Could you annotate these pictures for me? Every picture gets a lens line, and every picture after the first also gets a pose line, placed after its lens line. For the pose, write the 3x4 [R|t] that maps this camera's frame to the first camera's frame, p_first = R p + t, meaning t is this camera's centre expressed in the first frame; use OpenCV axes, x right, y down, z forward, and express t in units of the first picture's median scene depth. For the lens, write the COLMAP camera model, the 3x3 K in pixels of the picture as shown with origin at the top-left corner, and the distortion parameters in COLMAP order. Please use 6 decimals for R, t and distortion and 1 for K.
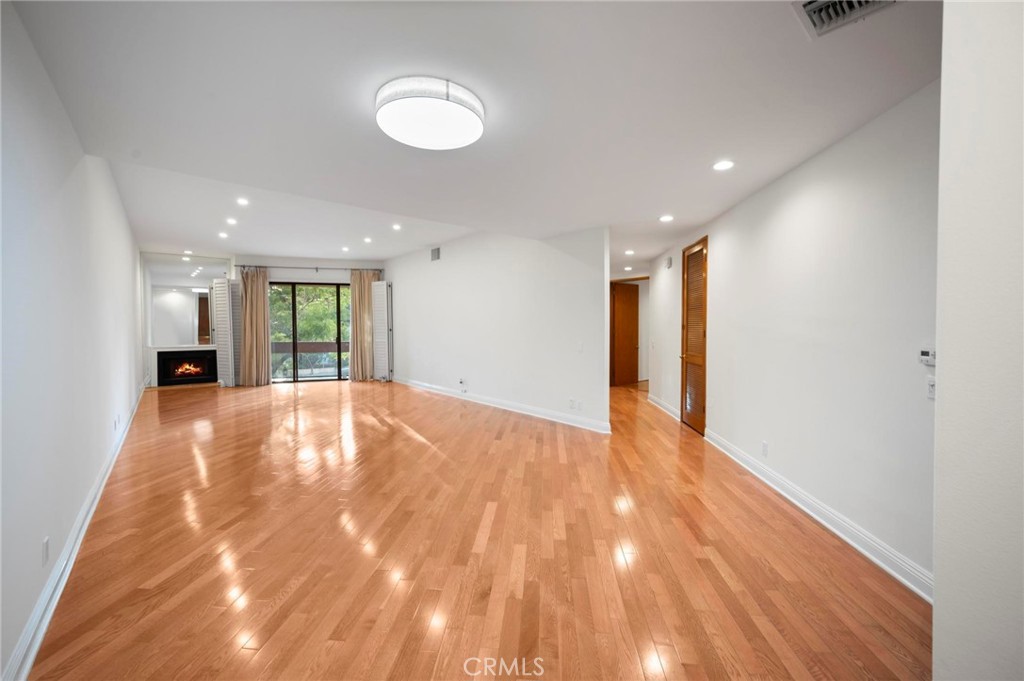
lens RADIAL K [[407.3, 0, 527.3], [0, 407.3, 337.5], [0, 0, 1]] dist [-0.000502, -0.000203]
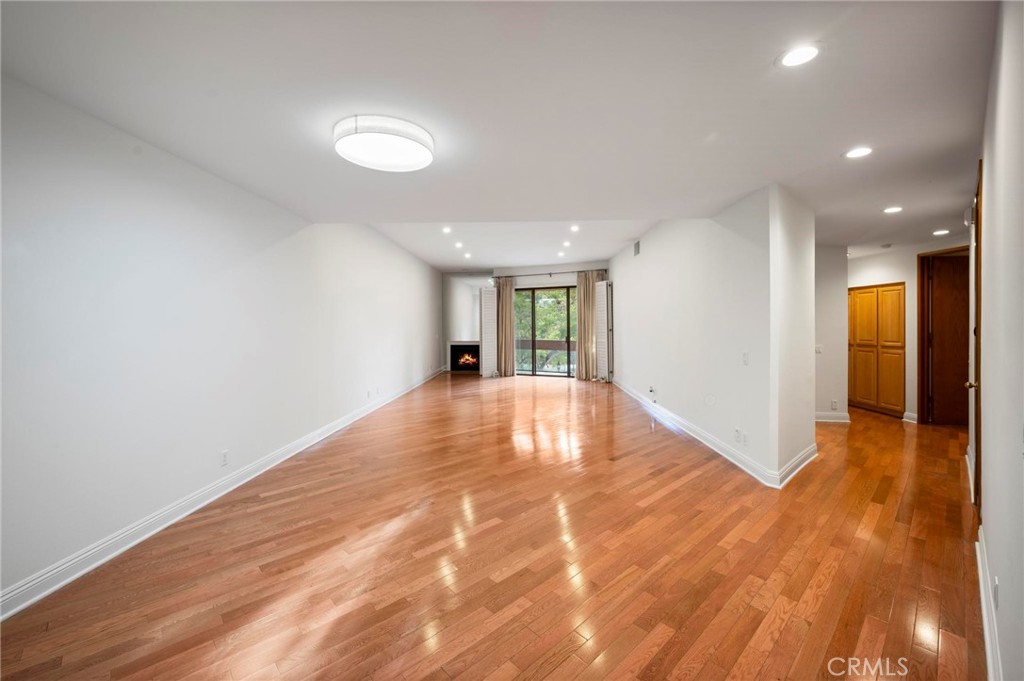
lens RADIAL K [[424.5, 0, 510.2], [0, 424.5, 328.5], [0, 0, 1]] dist [-0.000117, -0.000187]
pose [[0.729058, 0.005087, -0.684433, 0.191275], [-0.016536, 0.999811, -0.010184, -0.008422], [0.684252, 0.018742, 0.729004, 0.093635]]
